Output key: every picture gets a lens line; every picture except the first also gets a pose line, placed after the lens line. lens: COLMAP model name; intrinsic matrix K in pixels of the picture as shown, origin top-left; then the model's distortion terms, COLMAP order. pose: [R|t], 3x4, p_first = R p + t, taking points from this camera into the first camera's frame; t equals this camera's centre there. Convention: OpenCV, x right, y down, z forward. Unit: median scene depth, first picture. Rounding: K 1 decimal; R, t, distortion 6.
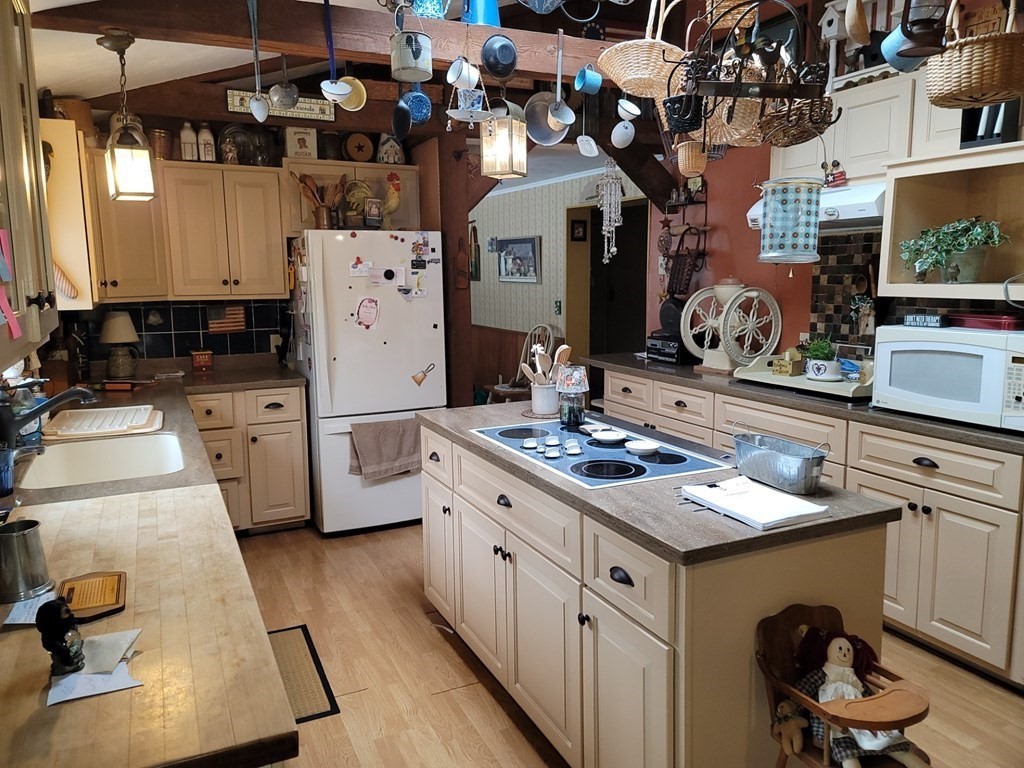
lens RADIAL K [[753.3, 0, 507.1], [0, 753.3, 376.3], [0, 0, 1]] dist [0.082365, -0.009203]
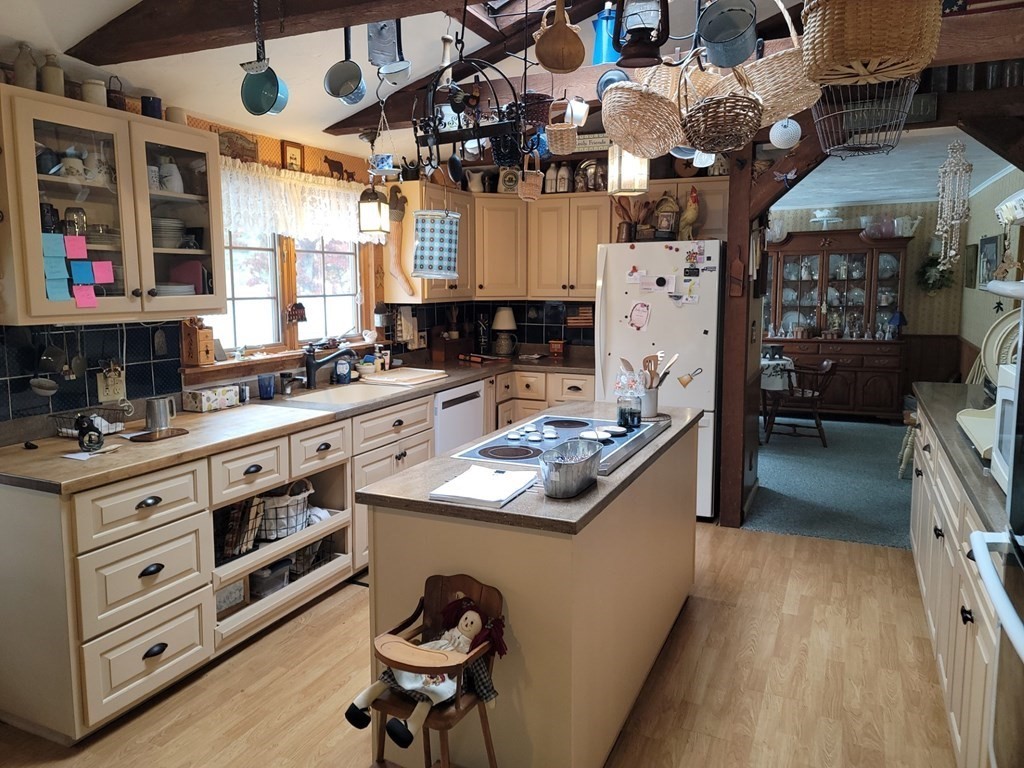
lens RADIAL K [[753.3, 0, 507.3], [0, 753.3, 379.5], [0, 0, 1]] dist [0.082365, -0.009203]
pose [[0.650624, 0.113686, -0.750842, 0.526947], [-0.112804, 0.992230, 0.052487, -0.026376], [0.750975, 0.050549, 0.658393, 0.117539]]
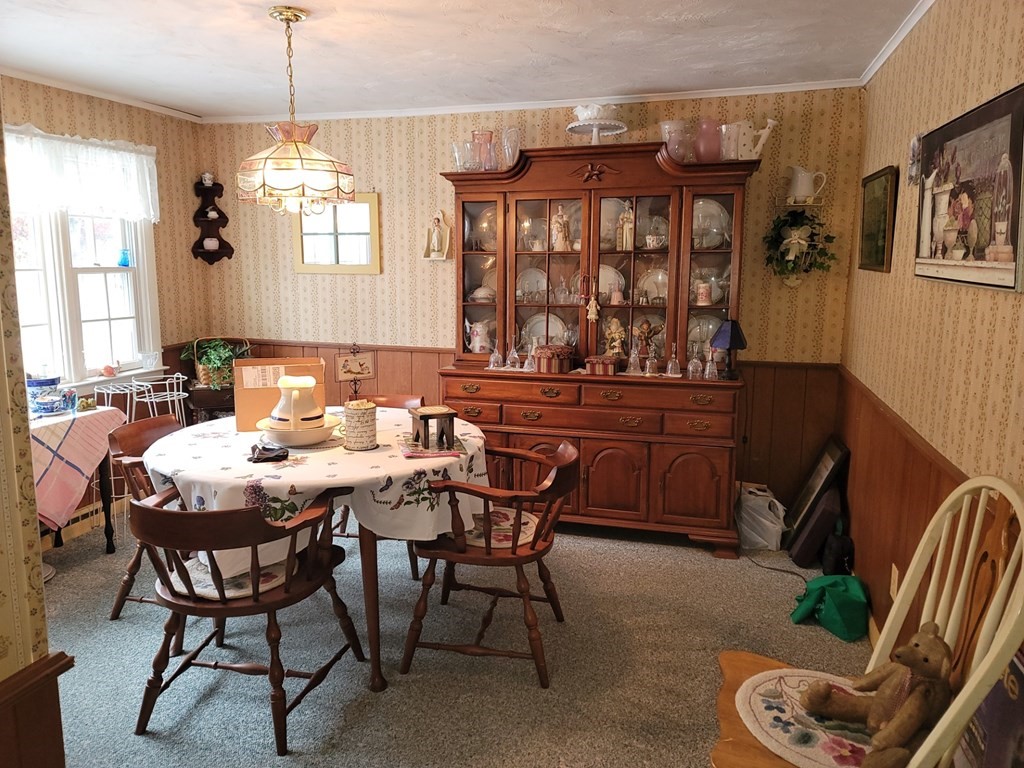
lens RADIAL K [[753.3, 0, 507.3], [0, 753.3, 383.5], [0, 0, 1]] dist [0.082365, -0.009203]
pose [[0.756616, 0.128643, -0.641079, 0.123551], [-0.107832, 0.991579, 0.071710, -0.154164], [0.644906, 0.014872, 0.764117, 1.160380]]
